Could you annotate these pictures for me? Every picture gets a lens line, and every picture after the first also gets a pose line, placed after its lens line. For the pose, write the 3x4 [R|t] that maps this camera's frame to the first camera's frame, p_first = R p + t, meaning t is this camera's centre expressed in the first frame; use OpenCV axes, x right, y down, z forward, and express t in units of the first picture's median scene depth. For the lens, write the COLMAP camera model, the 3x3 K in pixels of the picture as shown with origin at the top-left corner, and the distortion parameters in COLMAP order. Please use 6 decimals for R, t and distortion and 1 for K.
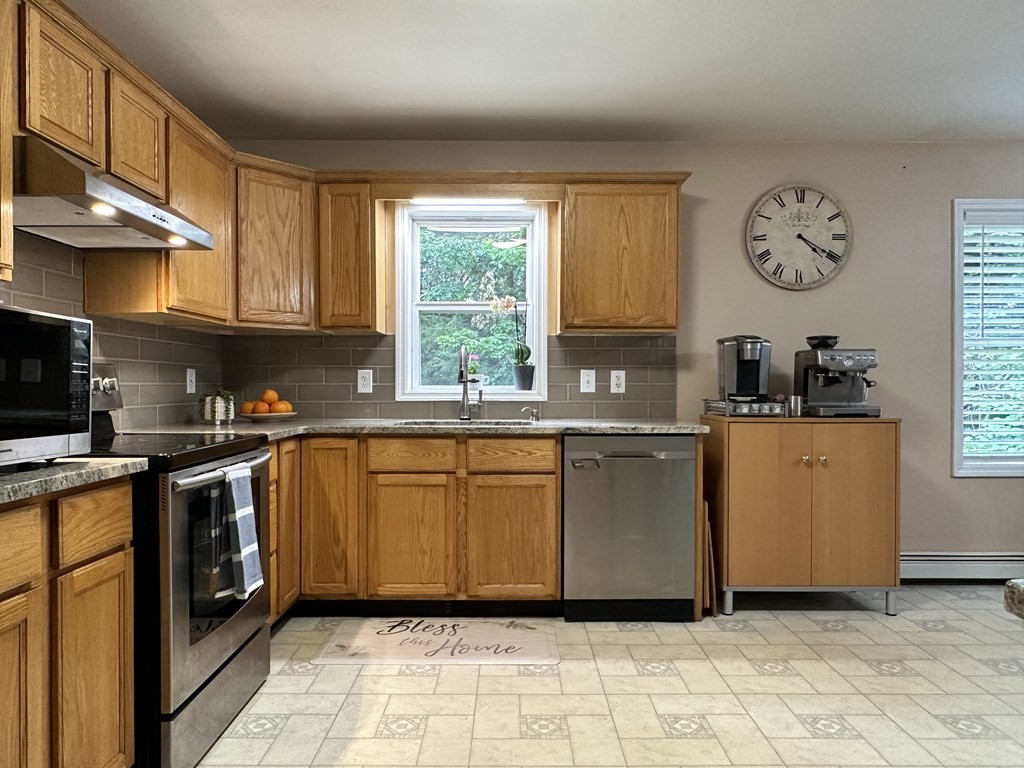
lens RADIAL K [[689.6, 0, 512.7], [0, 689.6, 387.8], [0, 0, 1]] dist [-0.001862, 0.000211]
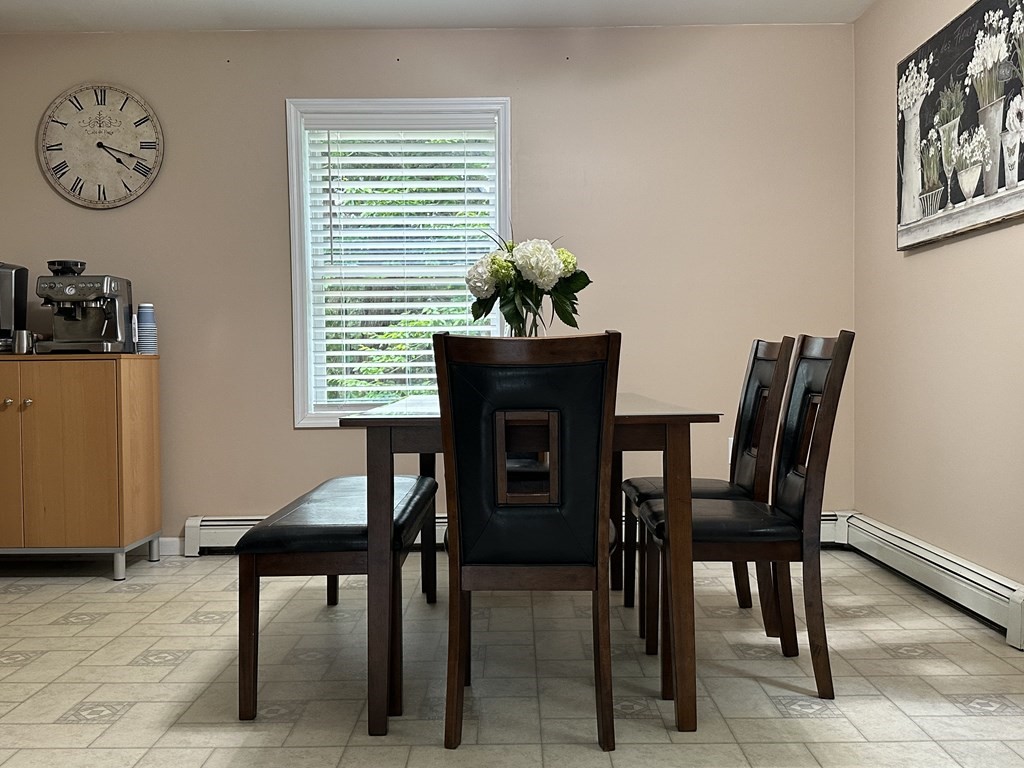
lens RADIAL K [[938.7, 0, 512.0], [0, 938.7, 384.0], [0, 0, 1]] dist [0.161763, -0.323499]
pose [[0.999945, -0.010404, -0.001451, 1.050427], [0.010430, 0.999772, 0.018636, 0.064019], [0.001256, -0.018650, 0.999825, -0.202127]]
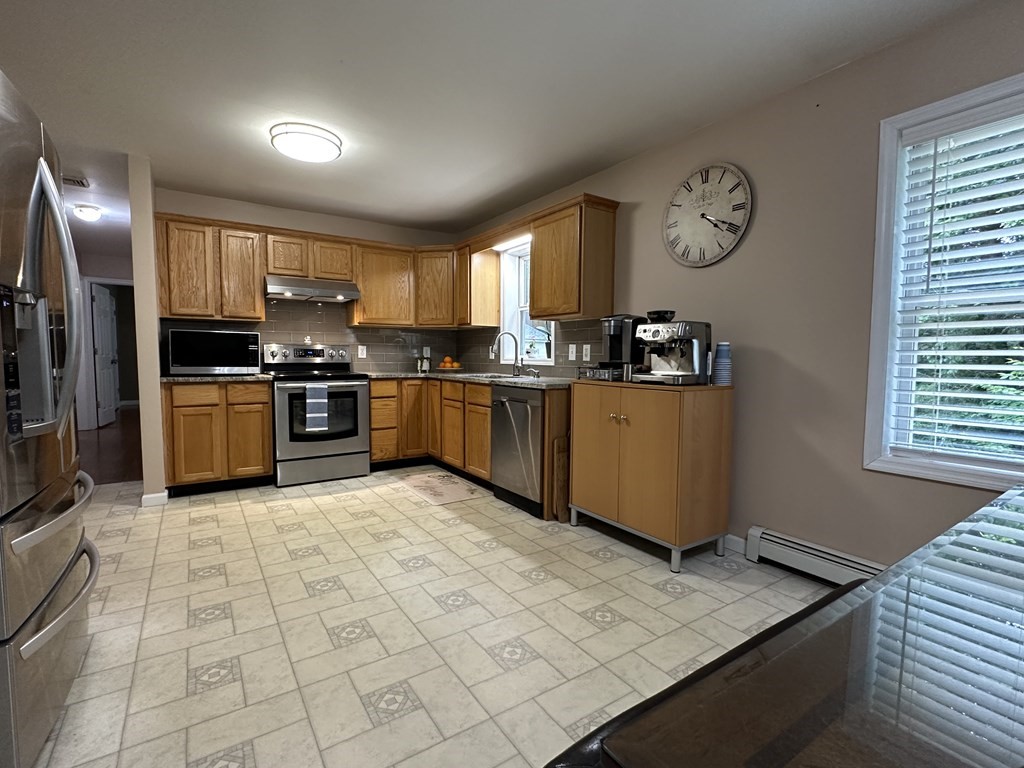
lens RADIAL K [[483.5, 0, 508.0], [0, 483.5, 387.0], [0, 0, 1]] dist [0.000285, 0.000425]
pose [[0.547890, 0.059275, -0.834448, 1.017242], [-0.011363, 0.997922, 0.063427, -0.000217], [0.836473, -0.025269, 0.547425, 0.381751]]
